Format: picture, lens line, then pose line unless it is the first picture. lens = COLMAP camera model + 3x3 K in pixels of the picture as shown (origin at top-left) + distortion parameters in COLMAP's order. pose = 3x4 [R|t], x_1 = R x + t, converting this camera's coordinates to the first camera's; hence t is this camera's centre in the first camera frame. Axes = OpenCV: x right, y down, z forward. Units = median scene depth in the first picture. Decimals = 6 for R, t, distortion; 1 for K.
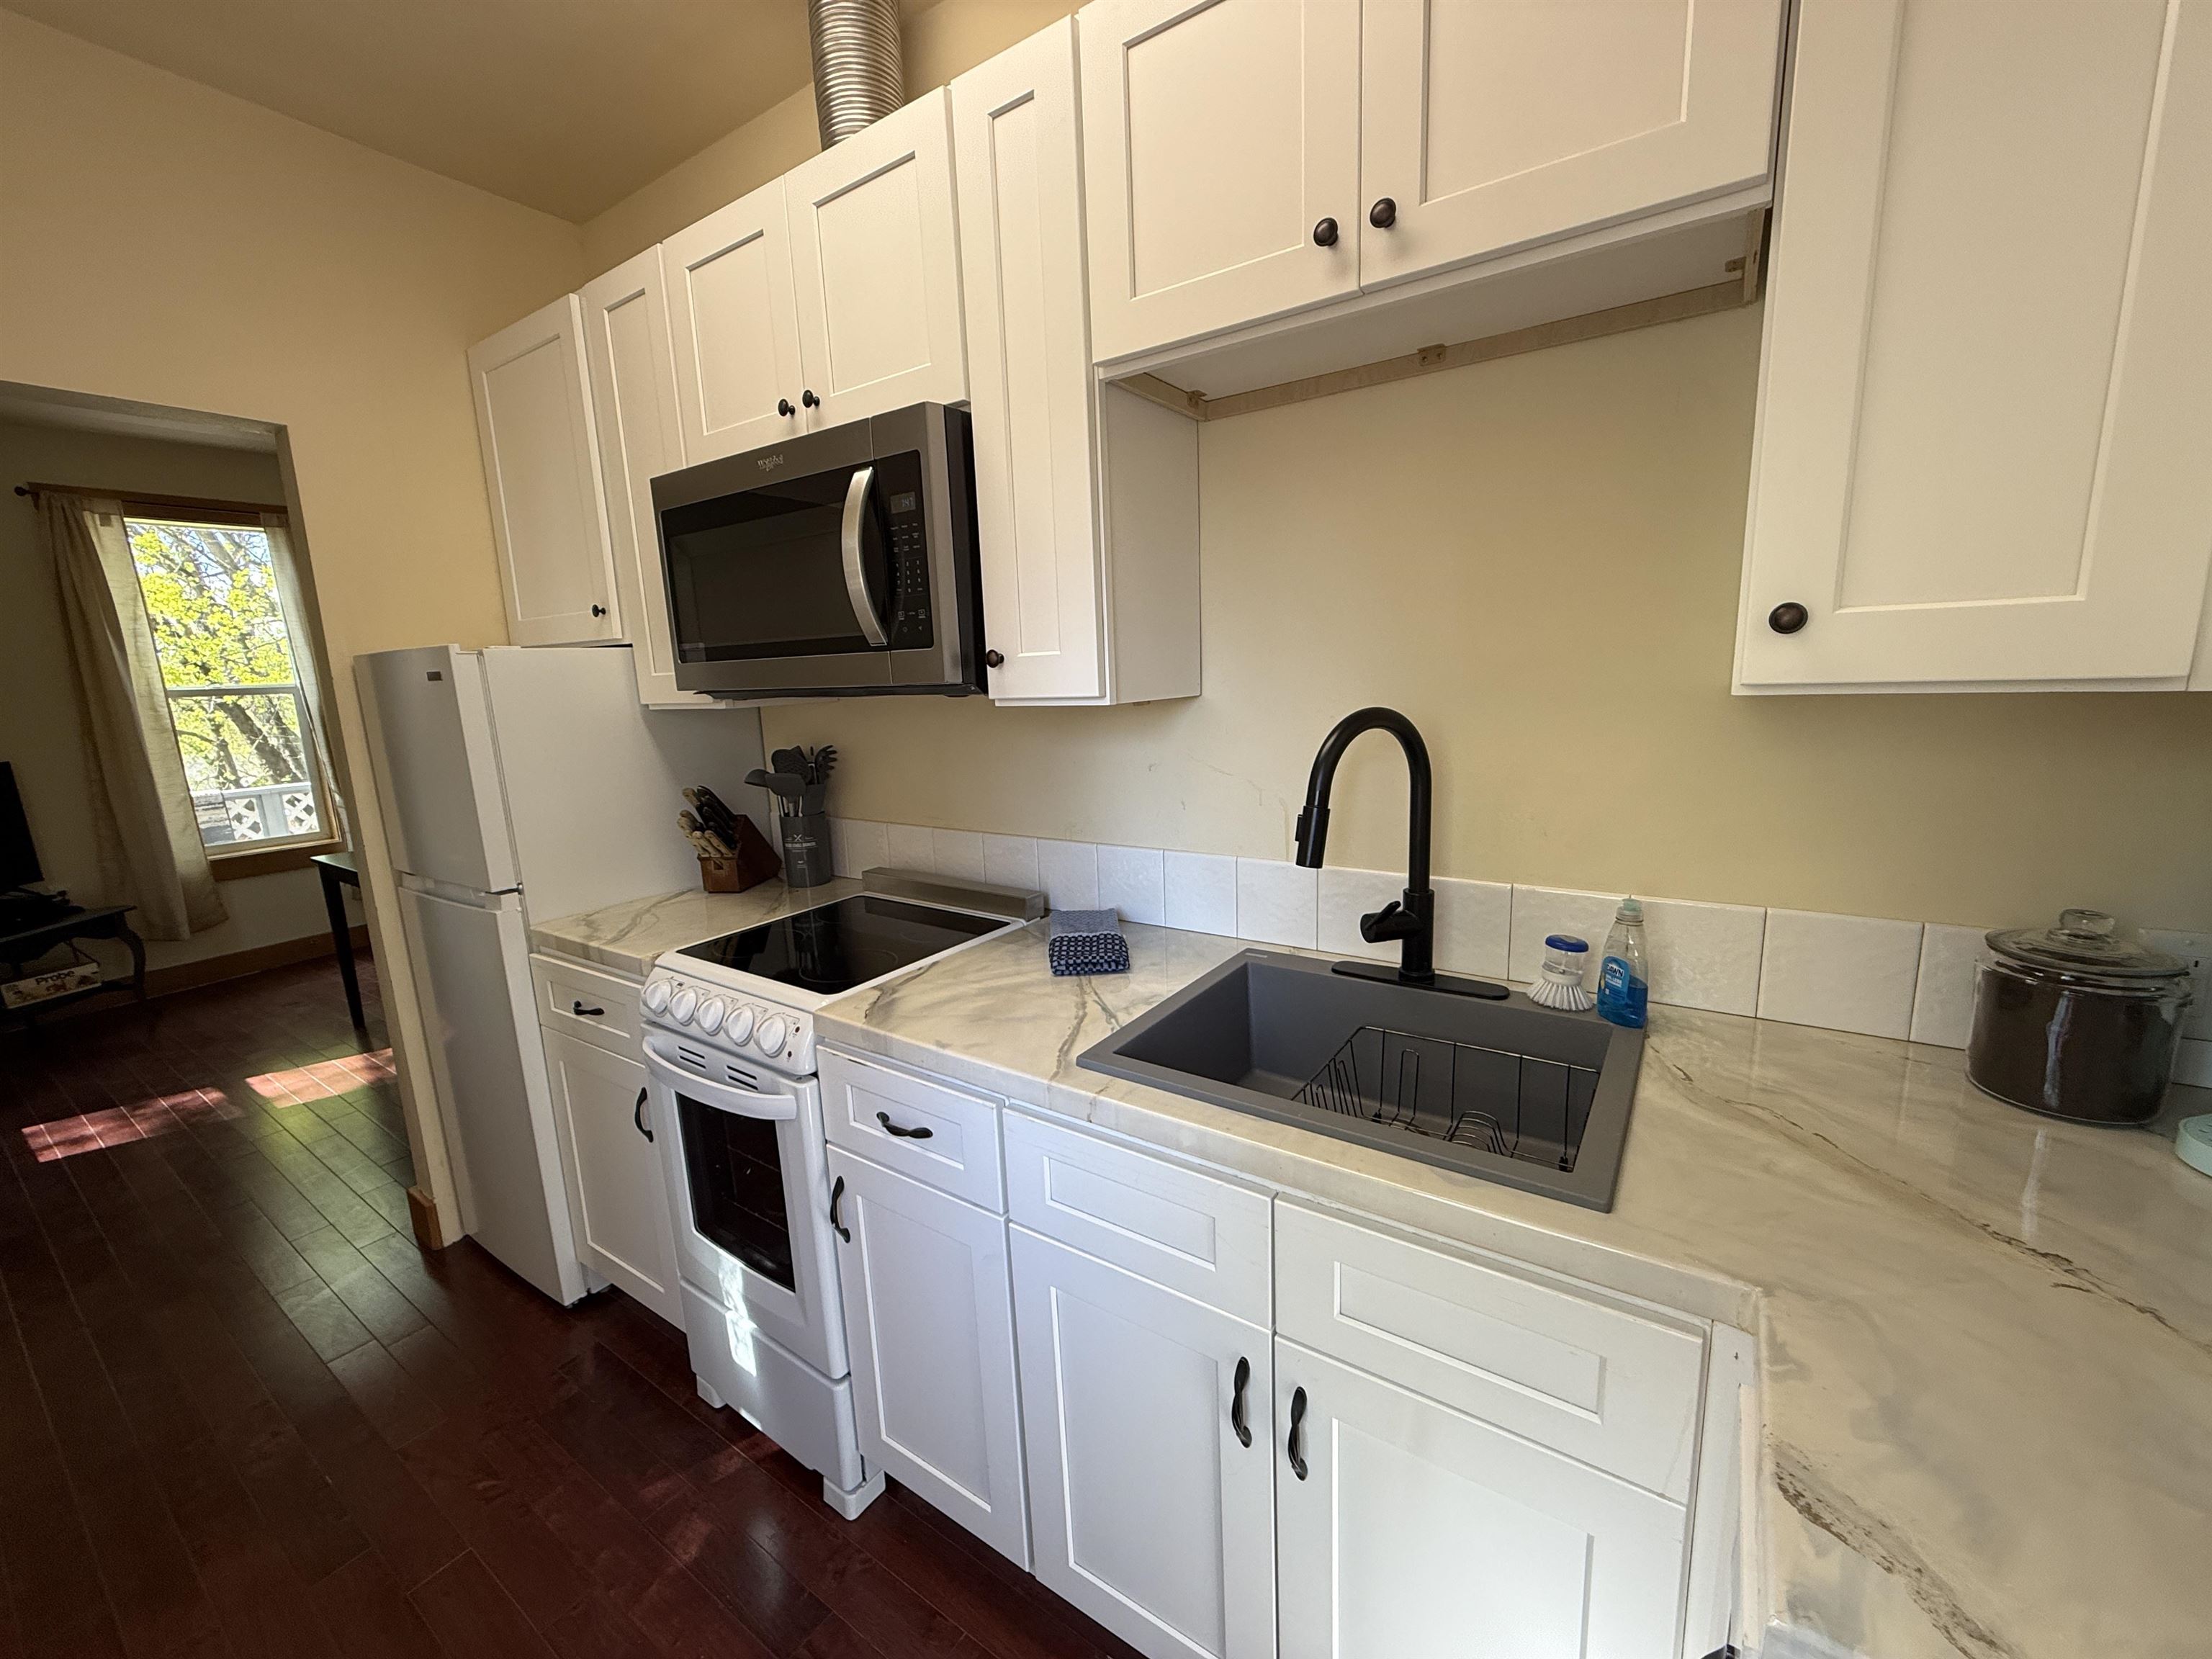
lens RADIAL K [[885.2, 0, 1111.2], [0, 885.2, 833.6], [0, 0, 1]] dist [-0.001548, 0.000765]
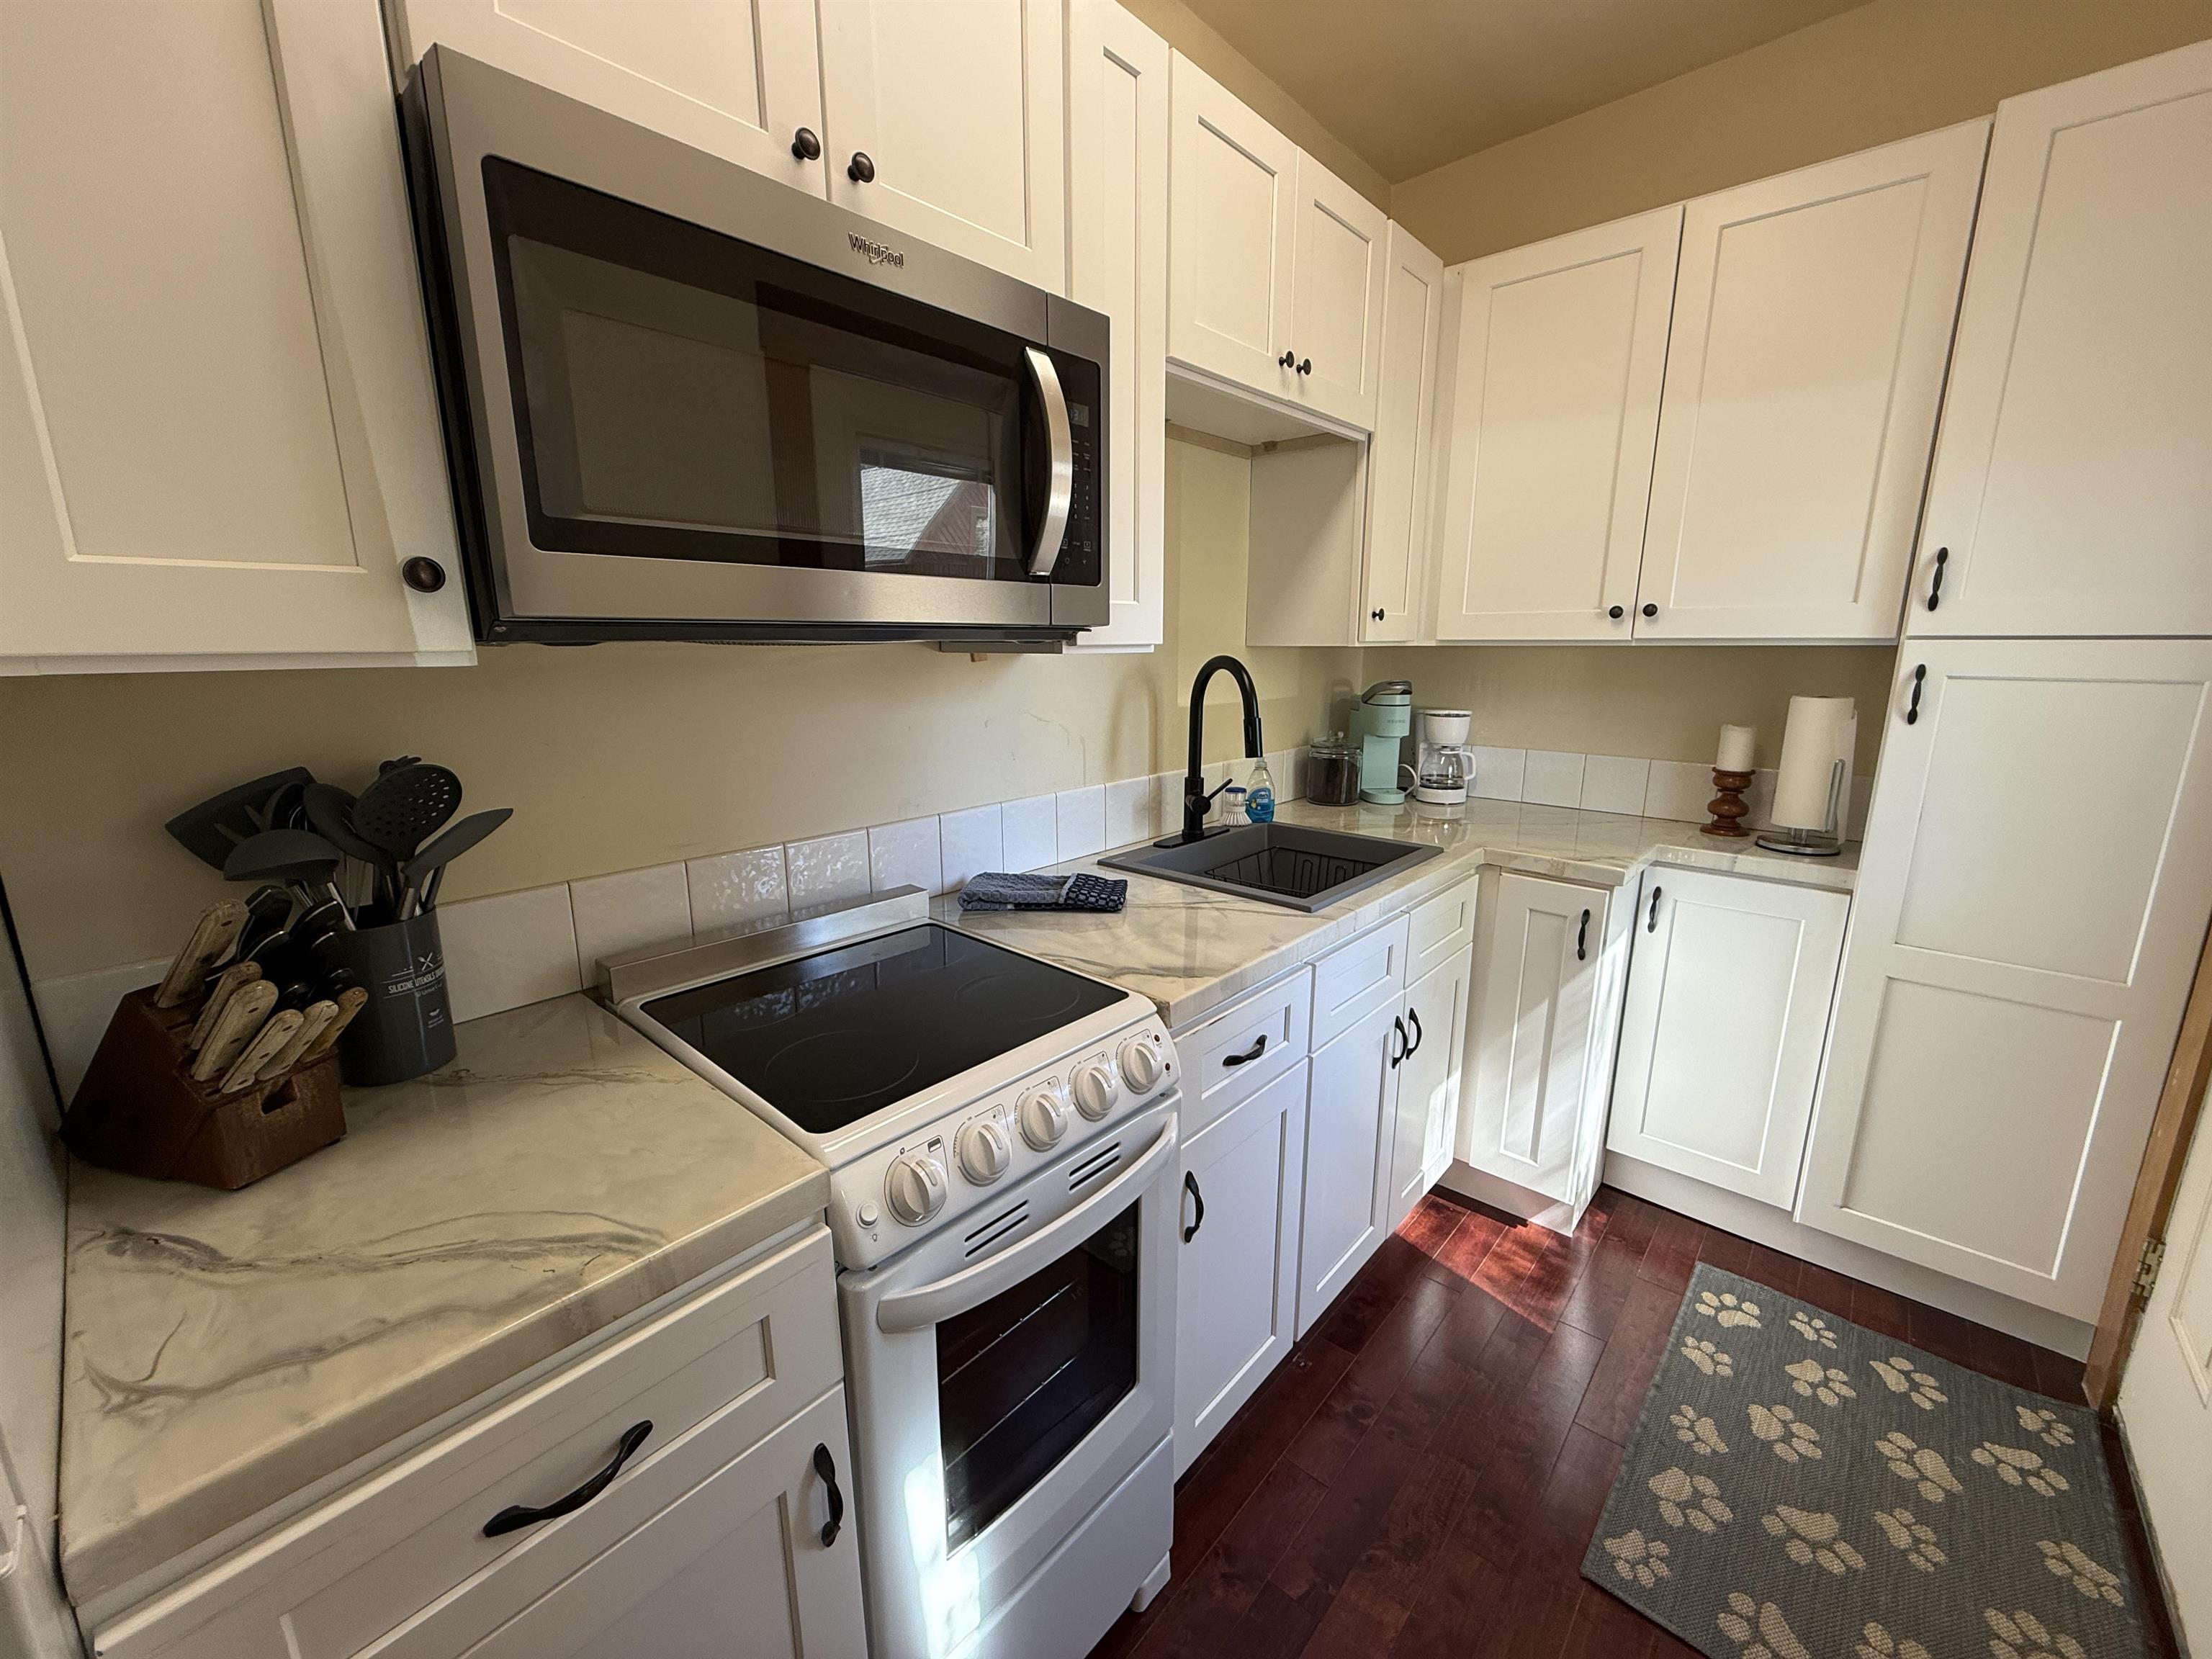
lens RADIAL K [[885.2, 0, 1103.0], [0, 885.2, 829.7], [0, 0, 1]] dist [-0.001548, 0.000765]
pose [[0.129420, -0.179924, 0.975130, -1.139065], [0.177683, 0.971691, 0.155708, -0.109411], [-0.975540, 0.153112, 0.157726, 0.885005]]
